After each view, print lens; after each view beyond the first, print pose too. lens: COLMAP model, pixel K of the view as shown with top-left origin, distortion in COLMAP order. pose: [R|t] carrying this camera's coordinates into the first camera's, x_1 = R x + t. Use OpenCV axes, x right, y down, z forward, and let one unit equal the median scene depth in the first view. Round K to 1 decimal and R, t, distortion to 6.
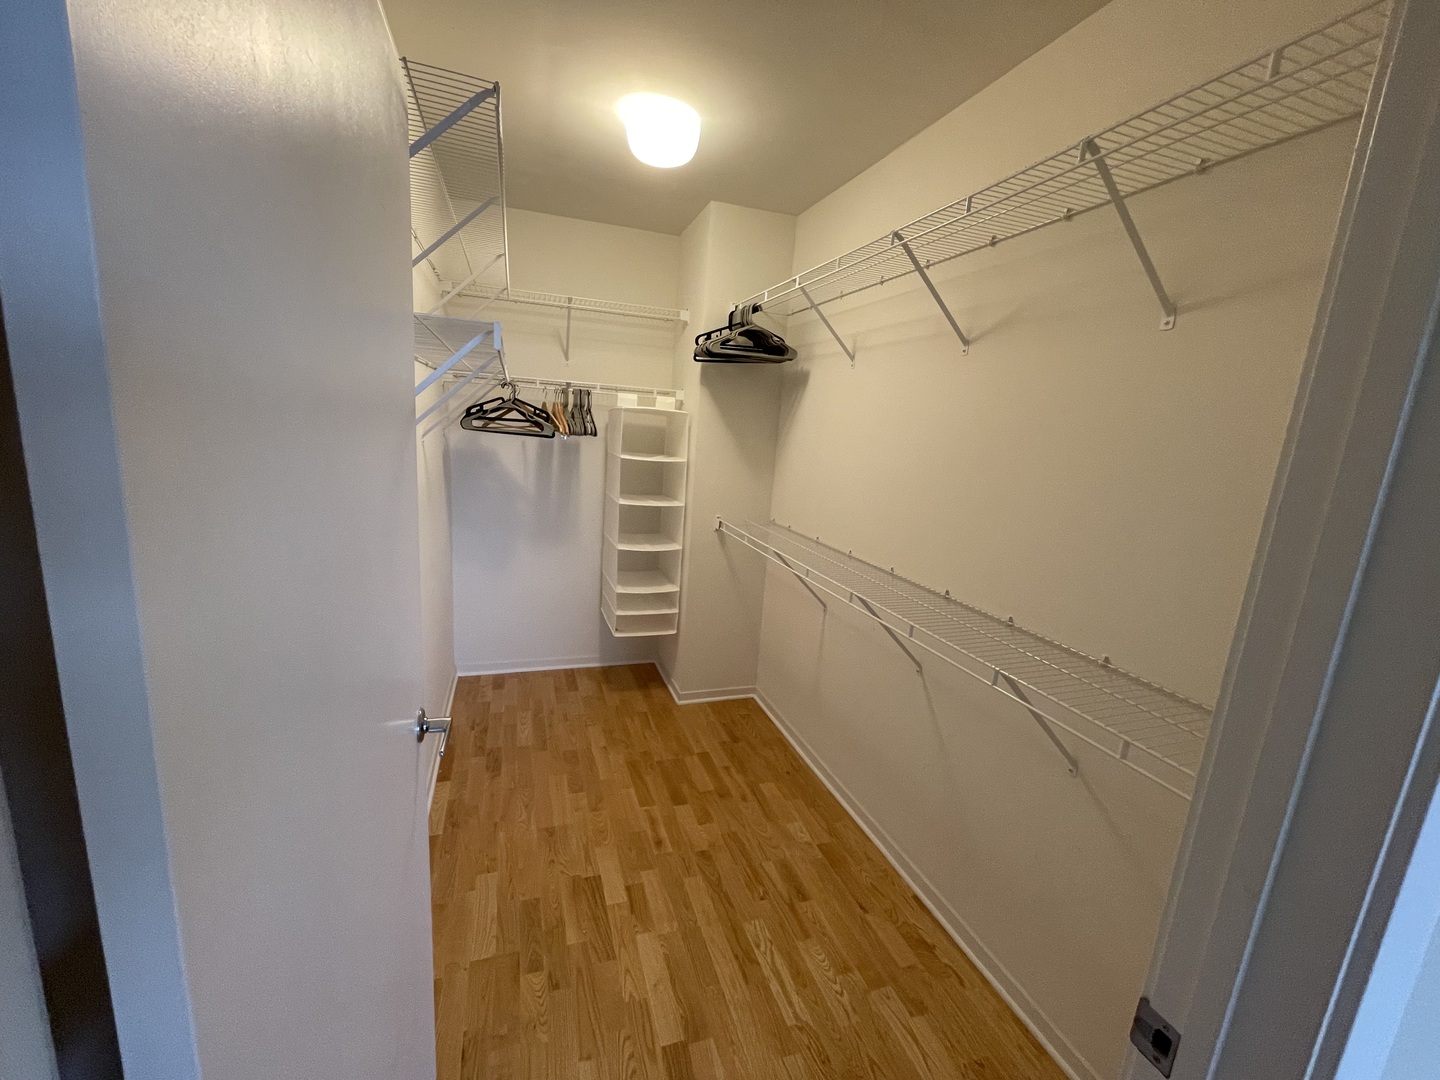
lens RADIAL K [[584.8, 0, 716.5], [0, 584.8, 542.7], [0, 0, 1]] dist [-0.001310, -0.002002]
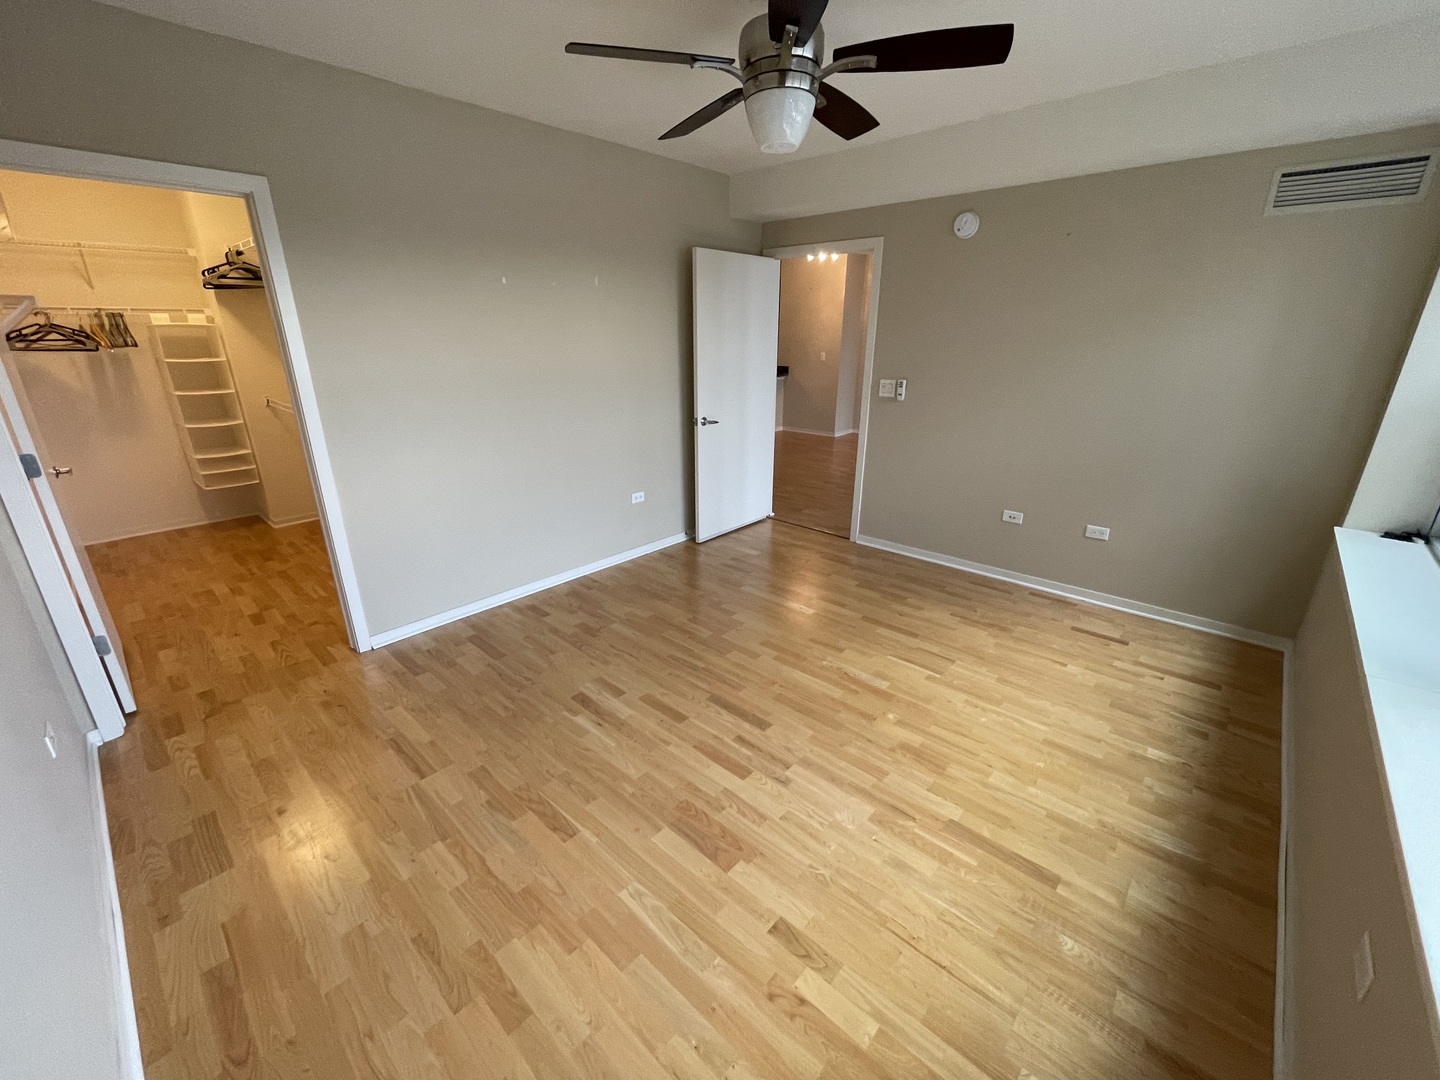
lens RADIAL K [[584.8, 0, 722.4], [0, 584.8, 544.9], [0, 0, 1]] dist [-0.001310, -0.002002]
pose [[0.872472, -0.227715, 0.432364, 0.313982], [0.149591, 0.966770, 0.207313, 0.202714], [-0.465205, -0.116197, 0.877543, -0.963424]]
